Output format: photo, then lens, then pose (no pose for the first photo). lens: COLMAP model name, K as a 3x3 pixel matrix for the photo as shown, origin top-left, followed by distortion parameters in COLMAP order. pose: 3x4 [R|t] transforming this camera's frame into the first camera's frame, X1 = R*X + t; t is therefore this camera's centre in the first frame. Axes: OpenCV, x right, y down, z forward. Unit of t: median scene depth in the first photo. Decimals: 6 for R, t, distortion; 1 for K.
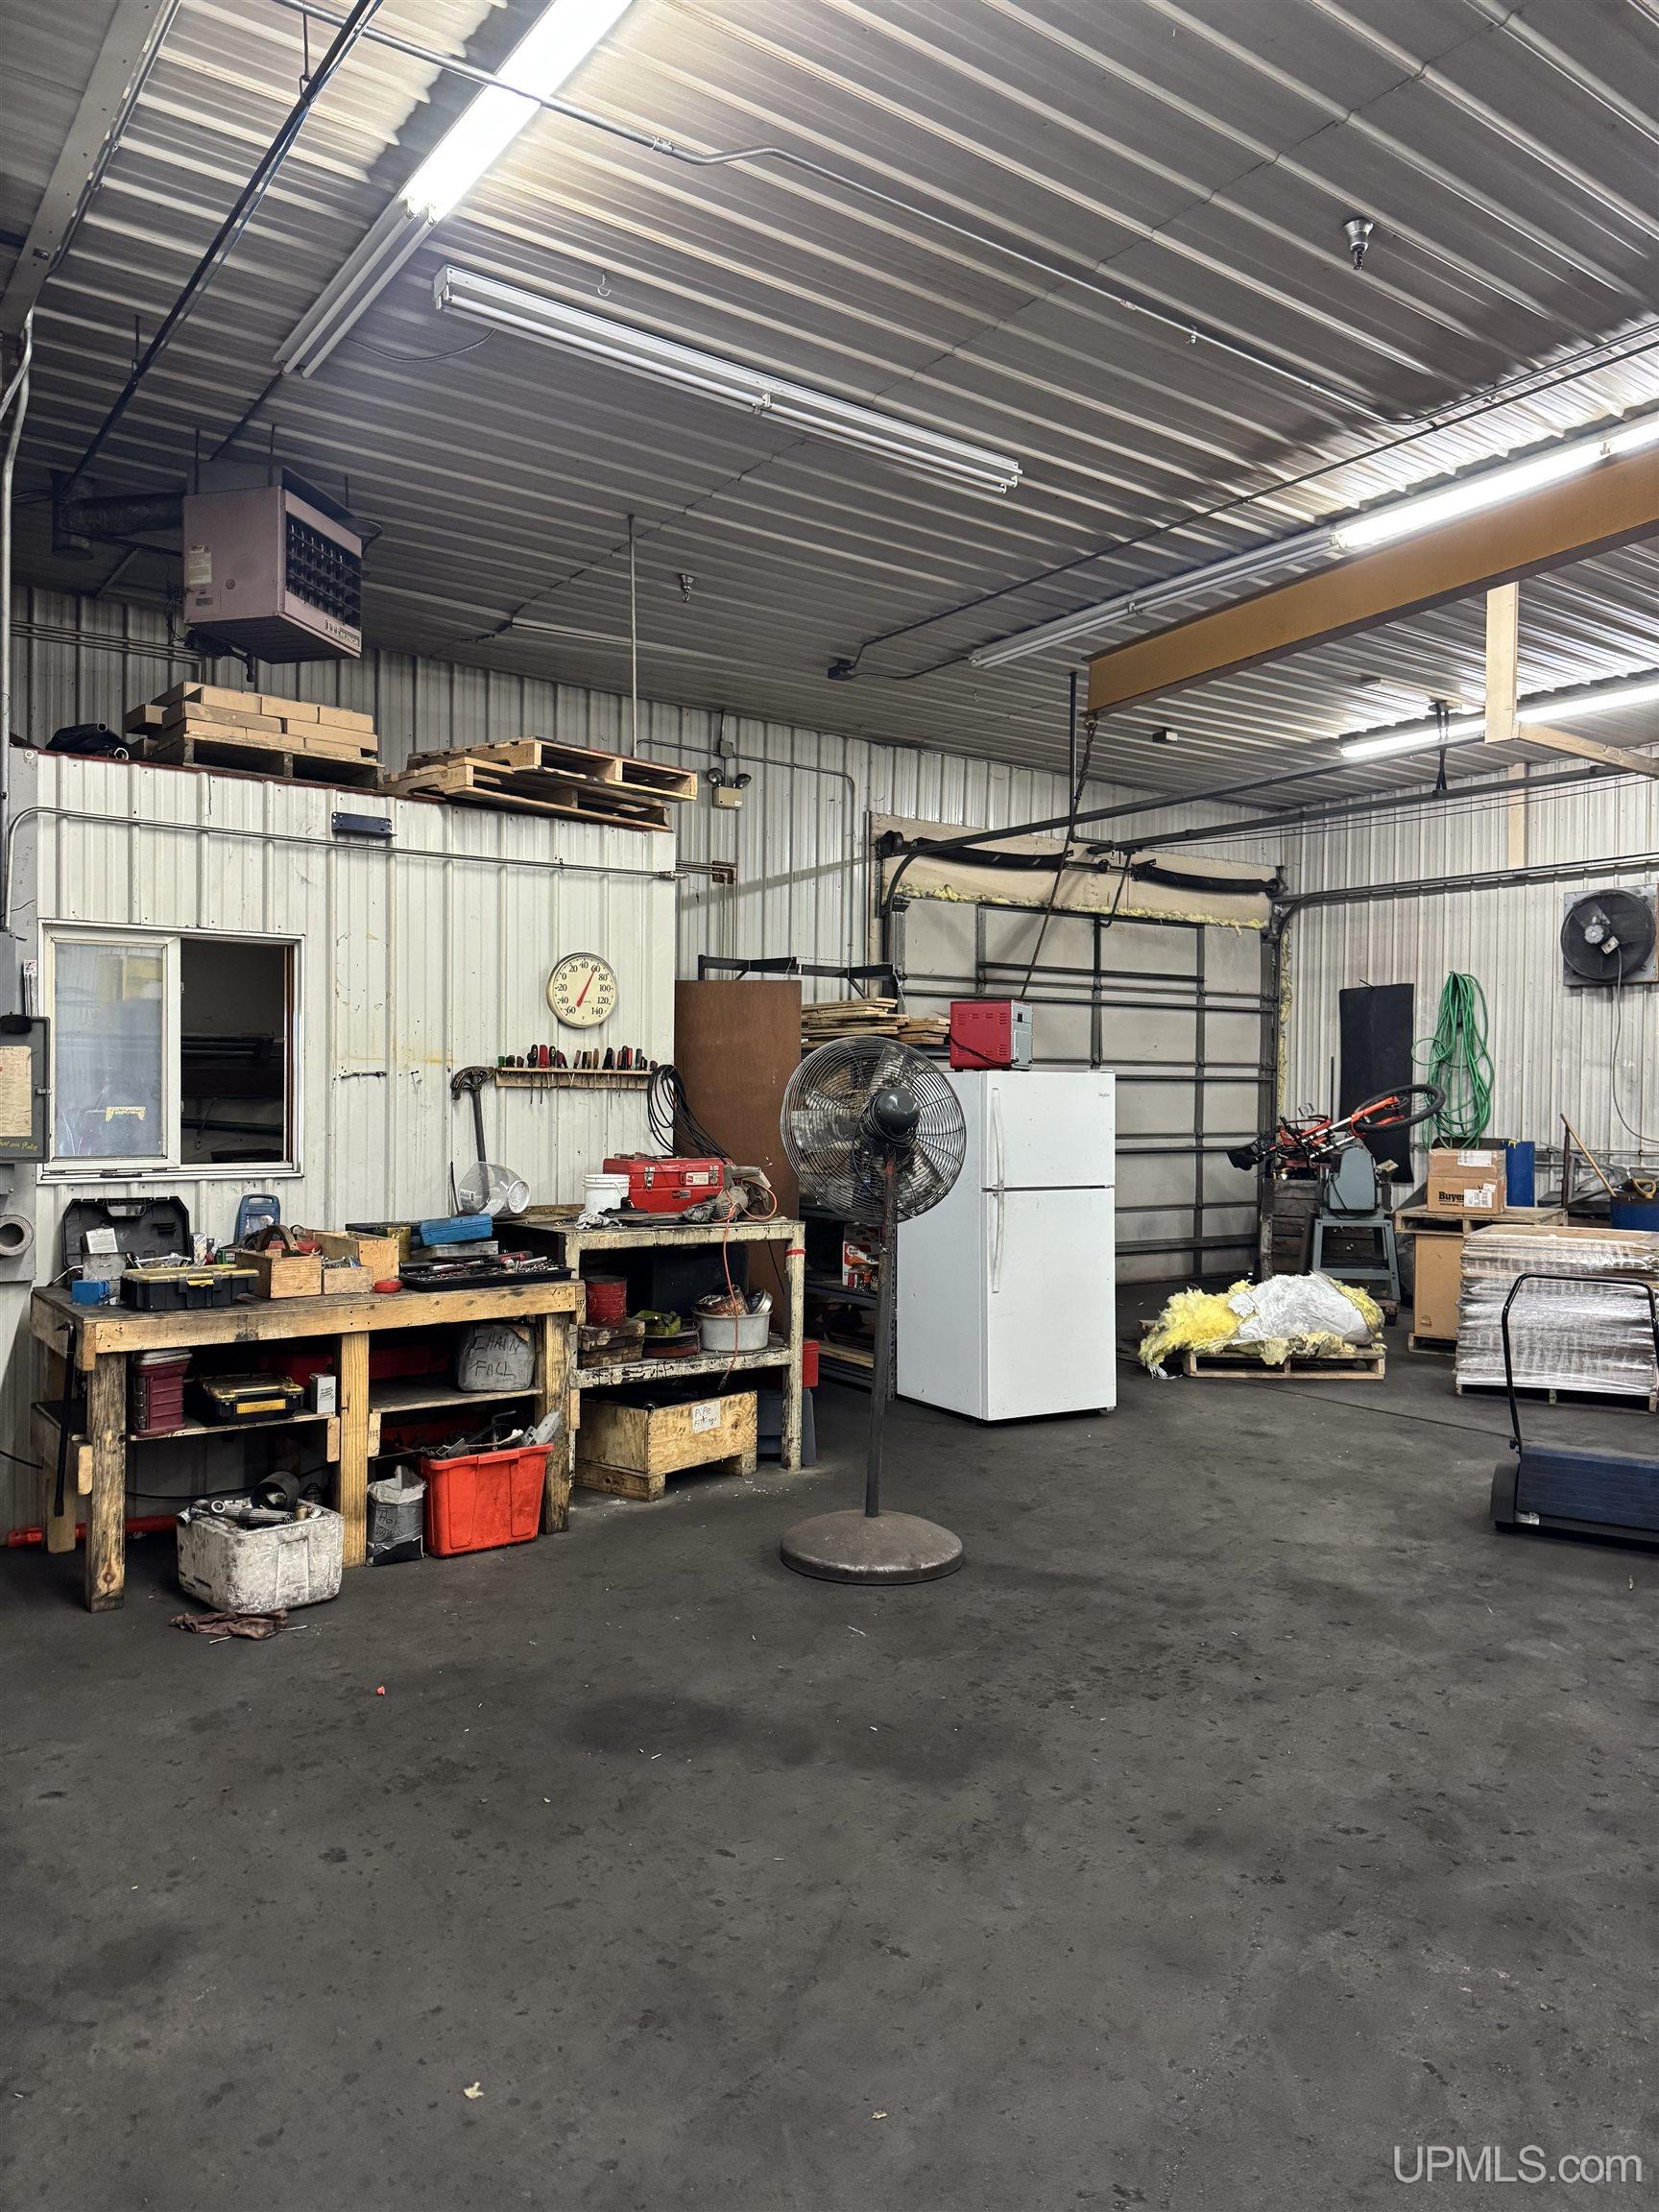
lens RADIAL K [[1533.8, 0, 829.5], [0, 1533.8, 1106.0], [0, 0, 1]] dist [0.168195, -0.309180]
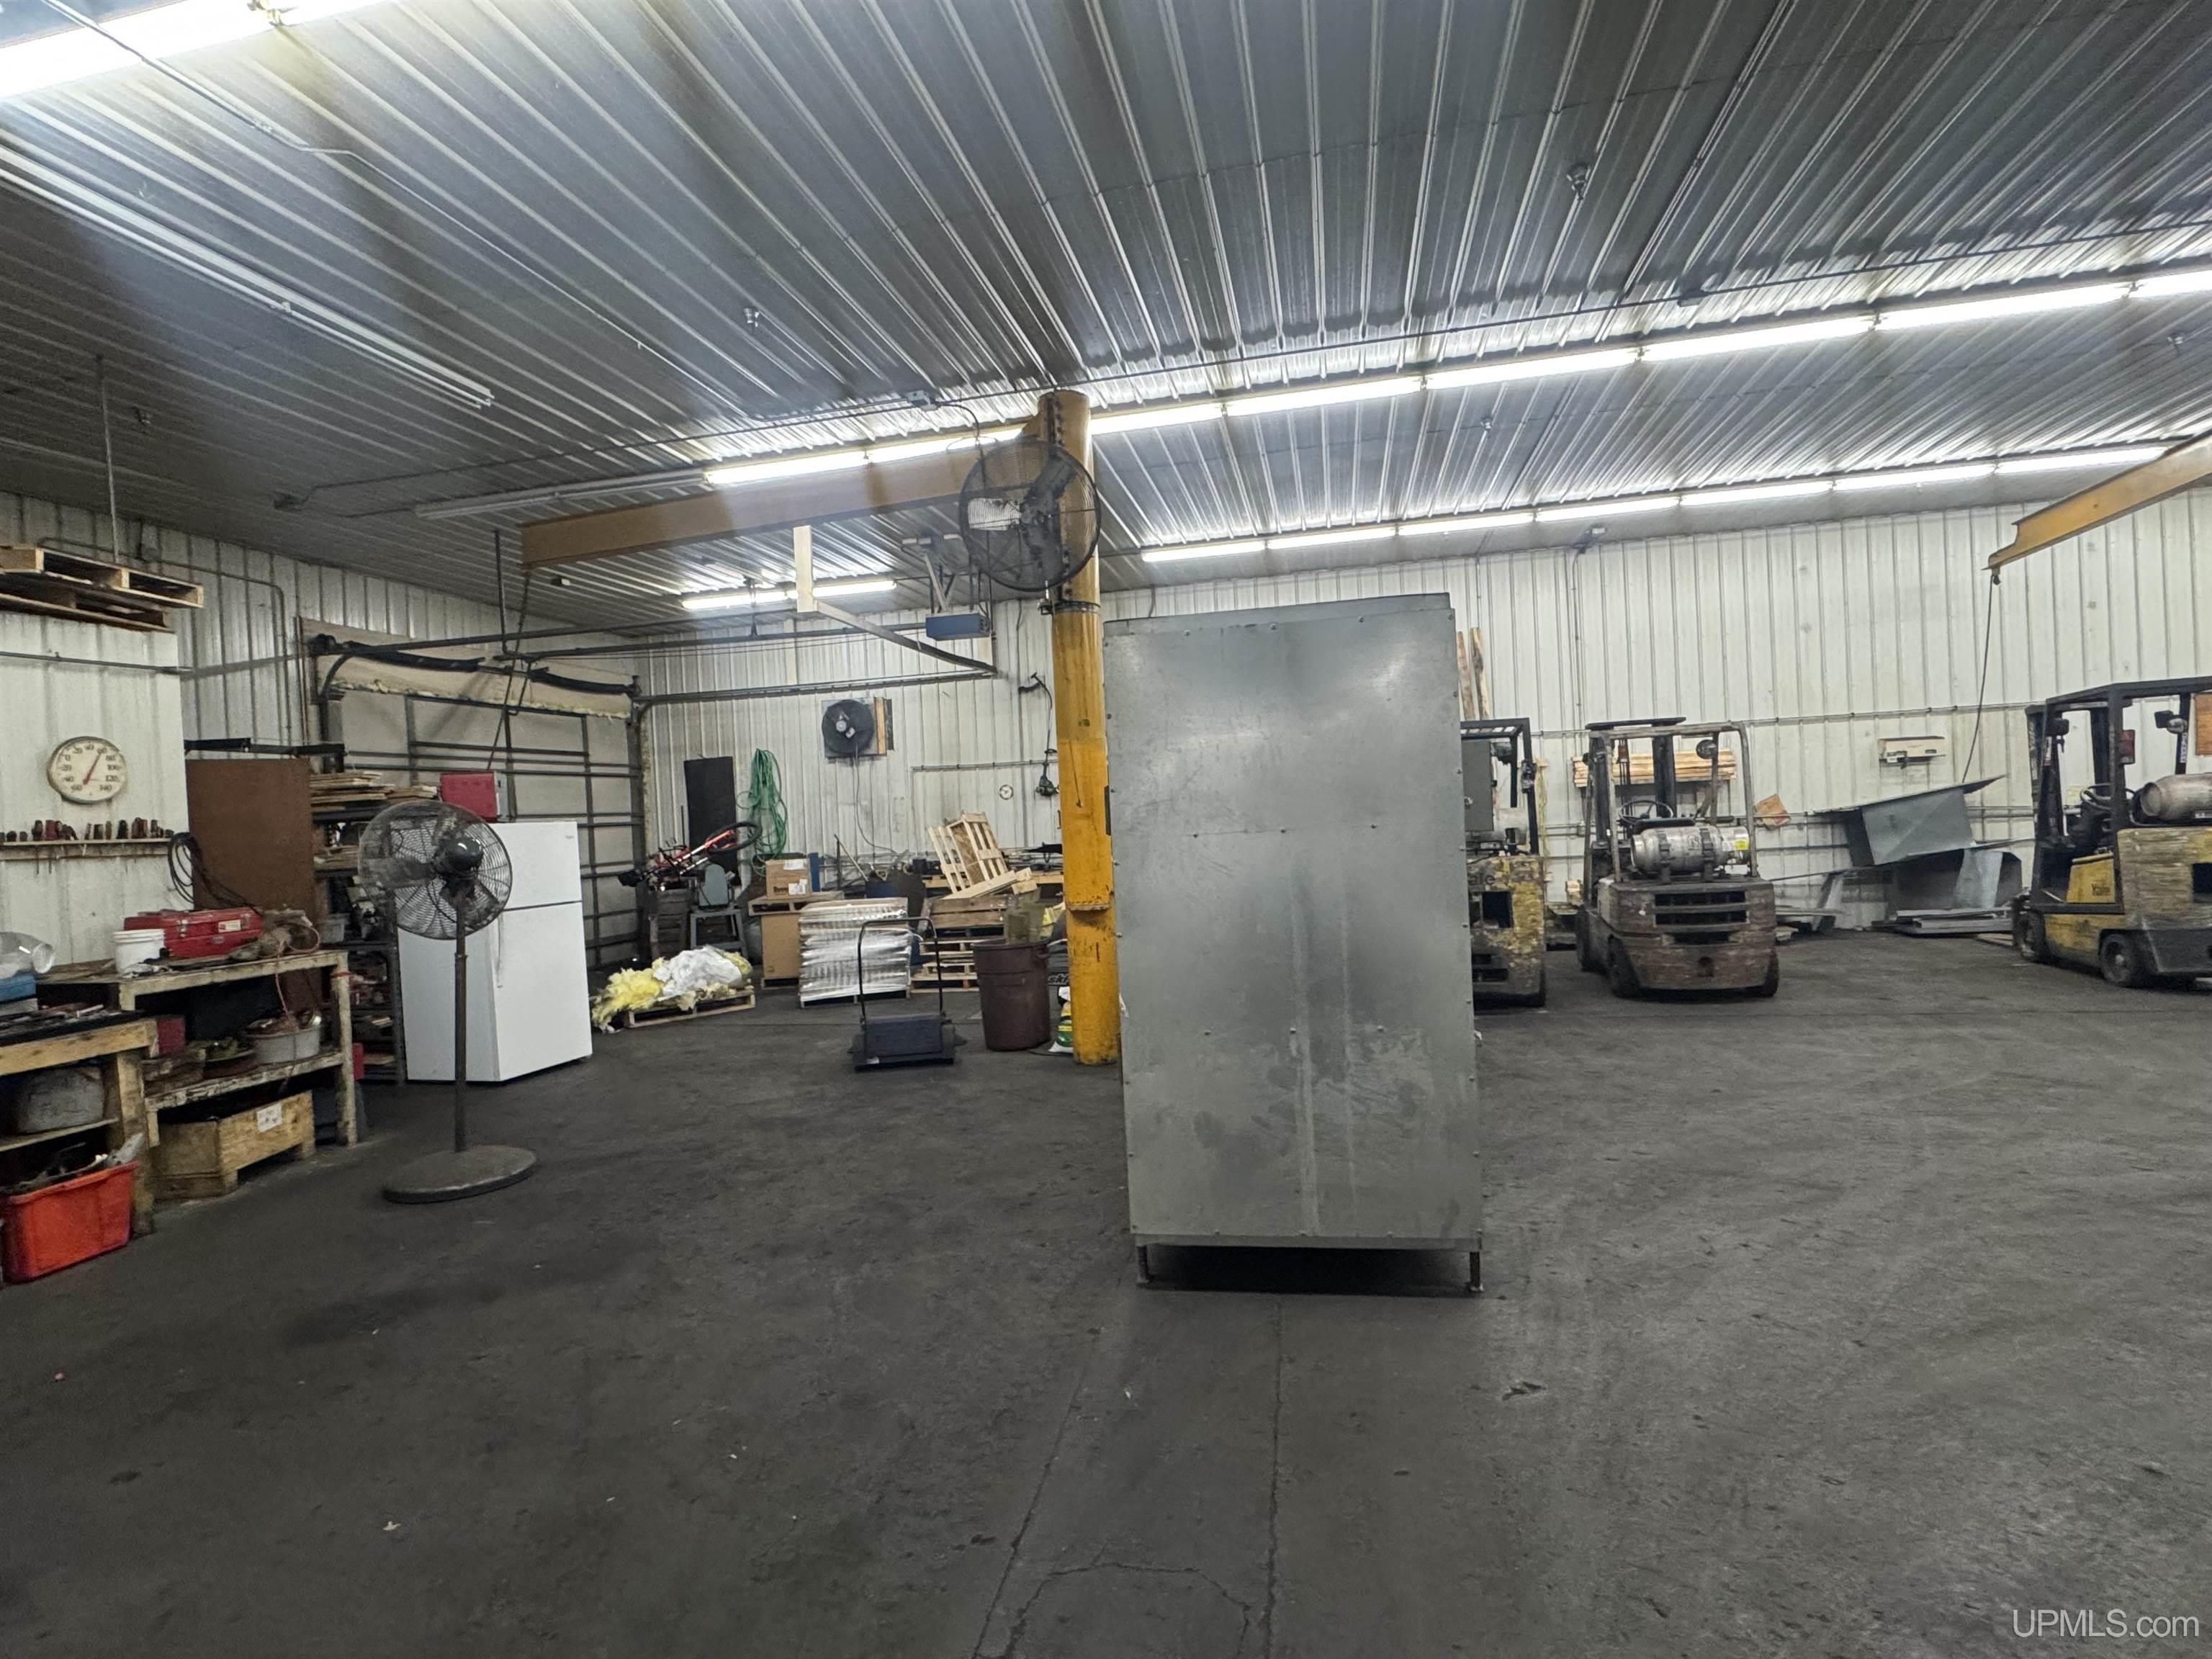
lens RADIAL K [[1110.1, 0, 1106.0], [0, 1110.1, 829.5], [0, 0, 1]] dist [0.001900, 0.000581]
pose [[0.738976, -0.054529, 0.671522, -0.153772], [0.061808, 0.998003, 0.013023, 0.003256], [-0.670891, 0.031882, 0.740871, -0.091100]]
